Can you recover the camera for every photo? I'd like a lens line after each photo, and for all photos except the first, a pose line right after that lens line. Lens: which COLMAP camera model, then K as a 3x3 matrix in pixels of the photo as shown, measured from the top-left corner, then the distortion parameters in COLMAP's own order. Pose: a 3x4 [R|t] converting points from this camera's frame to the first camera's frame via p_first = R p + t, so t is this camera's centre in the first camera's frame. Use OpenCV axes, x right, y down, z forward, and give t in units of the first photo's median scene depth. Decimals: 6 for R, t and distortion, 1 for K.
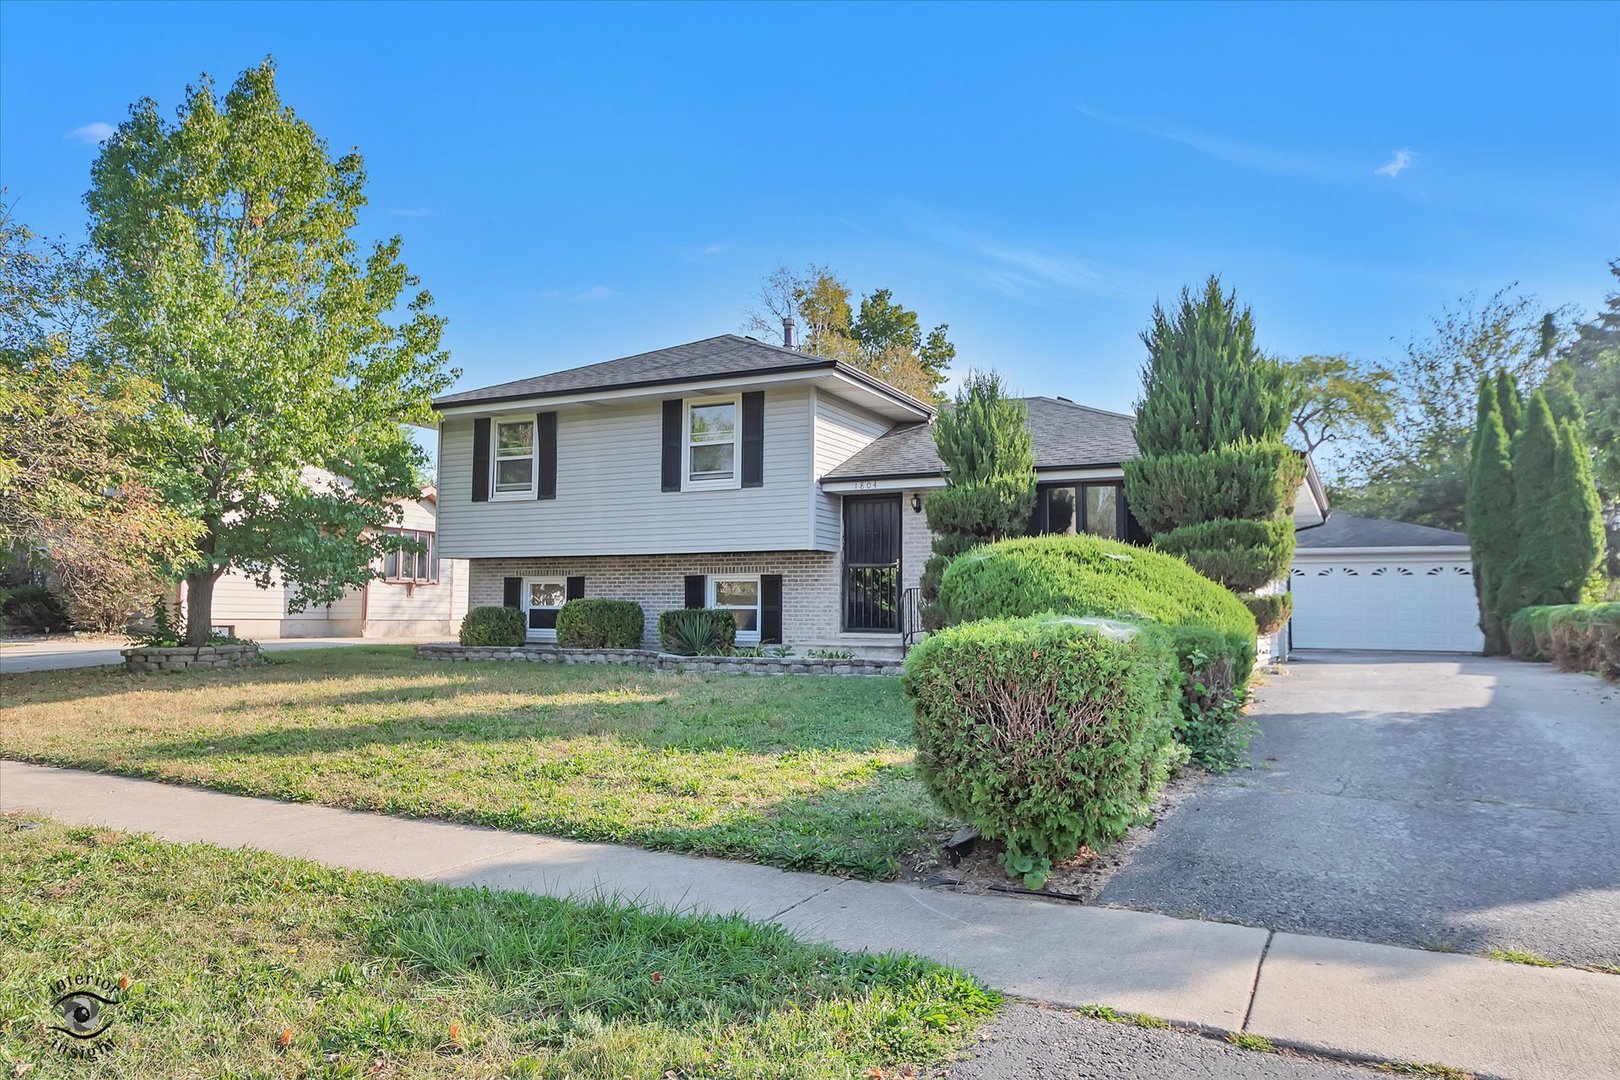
lens RADIAL K [[859.7, 0, 810.0], [0, 859.7, 540.0], [0, 0, 1]] dist [-0.001900, 0.000118]
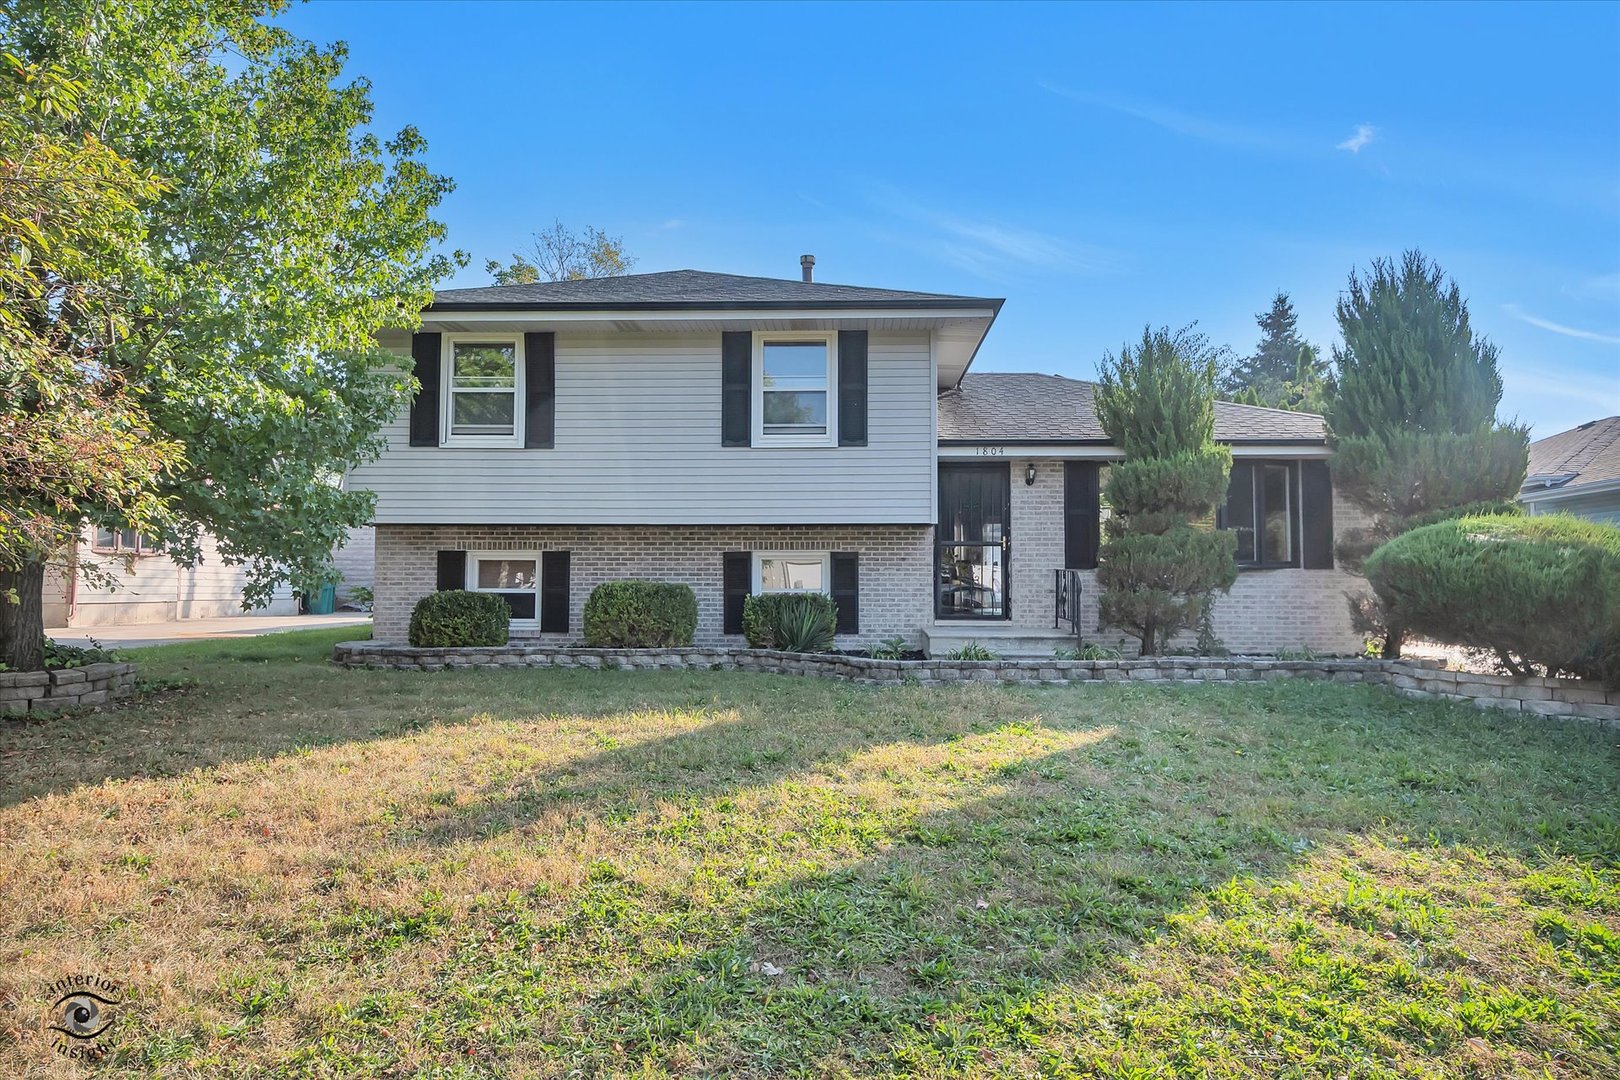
lens RADIAL K [[808.4, 0, 810.0], [0, 808.4, 534.4], [0, 0, 1]] dist [0.005164, 0.000140]
pose [[0.936920, 0.019850, 0.348980, -0.355312], [-0.027125, 0.999504, 0.015971, 0.010993], [-0.348490, -0.024430, 0.936994, 0.271017]]
